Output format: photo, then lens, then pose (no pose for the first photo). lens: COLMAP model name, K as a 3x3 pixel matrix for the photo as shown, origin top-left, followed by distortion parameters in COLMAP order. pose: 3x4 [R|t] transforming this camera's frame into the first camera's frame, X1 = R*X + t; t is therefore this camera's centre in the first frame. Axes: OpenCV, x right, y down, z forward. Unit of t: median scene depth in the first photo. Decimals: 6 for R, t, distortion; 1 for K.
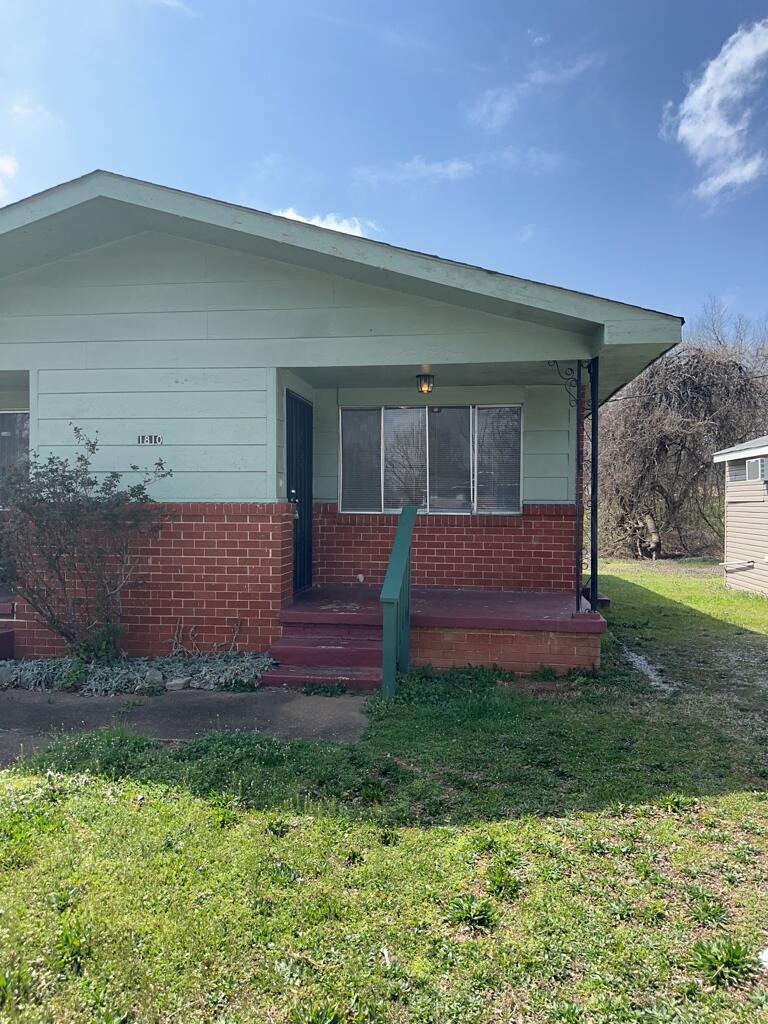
lens RADIAL K [[709.6, 0, 384.0], [0, 709.6, 512.0], [0, 0, 1]] dist [0.073989, -0.129150]
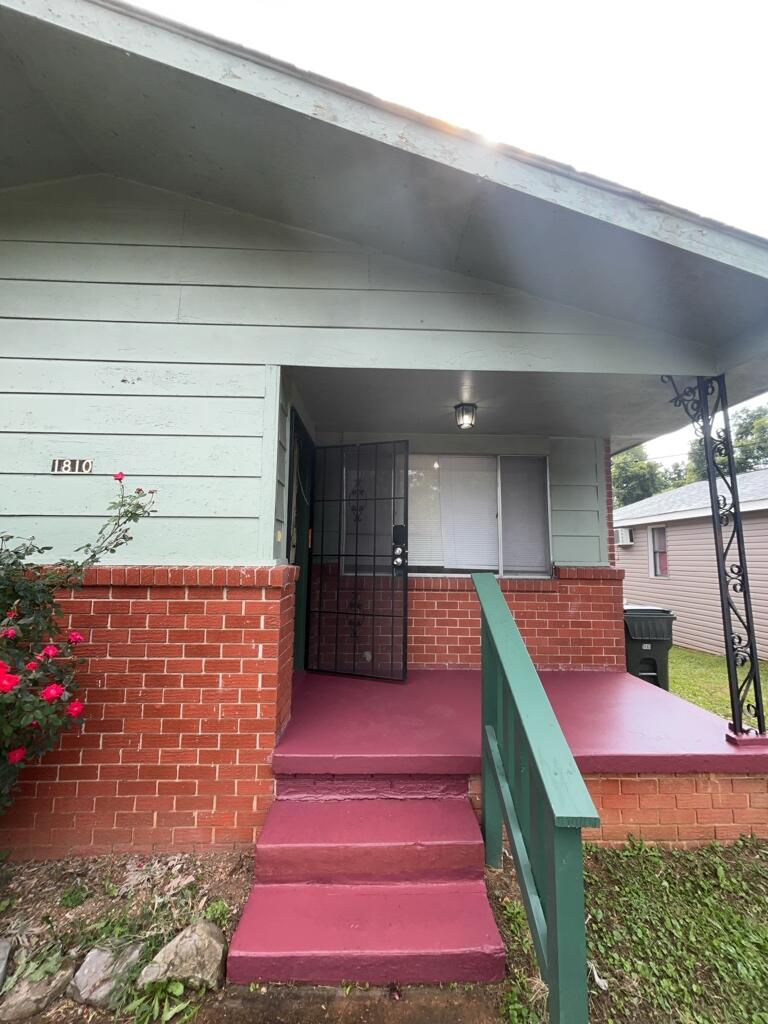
lens RADIAL K [[411.5, 0, 385.4], [0, 411.5, 507.3], [0, 0, 1]] dist [-0.002660, -0.000180]
pose [[0.986209, 0.025691, 0.163499, -0.113214], [-0.004691, 0.991821, -0.127549, -0.019750], [-0.165439, 0.125023, 0.978263, 0.613785]]
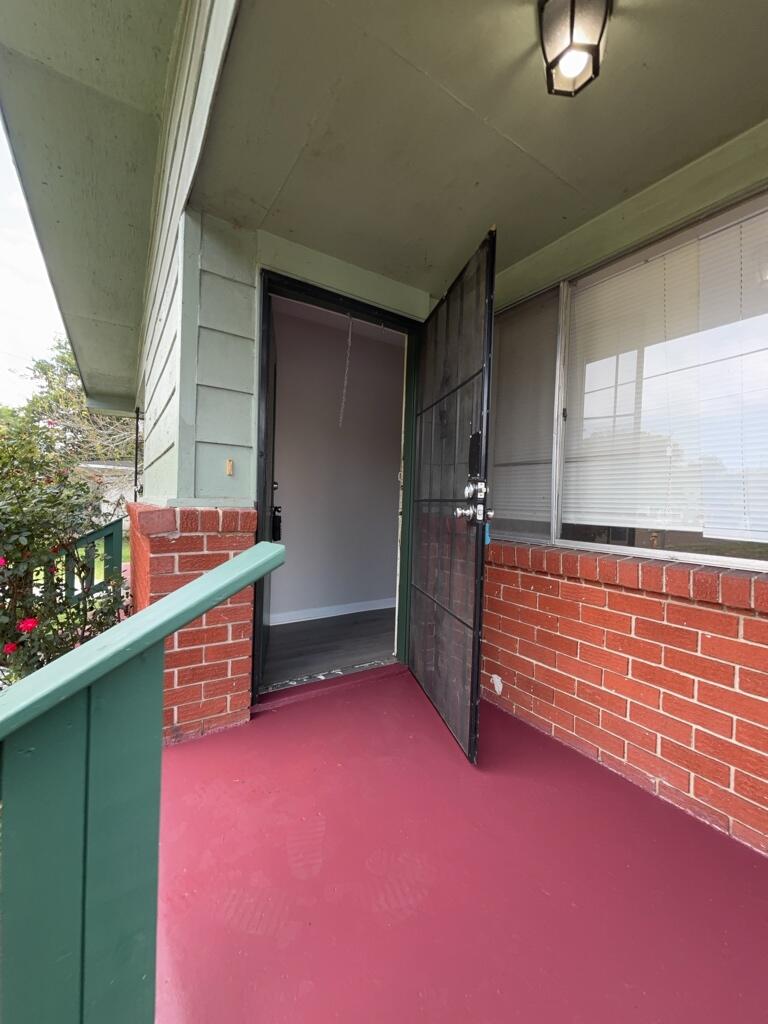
lens RADIAL K [[409.7, 0, 386.4], [0, 409.7, 508.8], [0, 0, 1]] dist [0.001285, 0.000076]
pose [[0.663282, 0.025258, -0.747943, 0.134259], [-0.032977, 0.999446, 0.004506, -0.020035], [0.747642, 0.021676, 0.663748, 0.925000]]
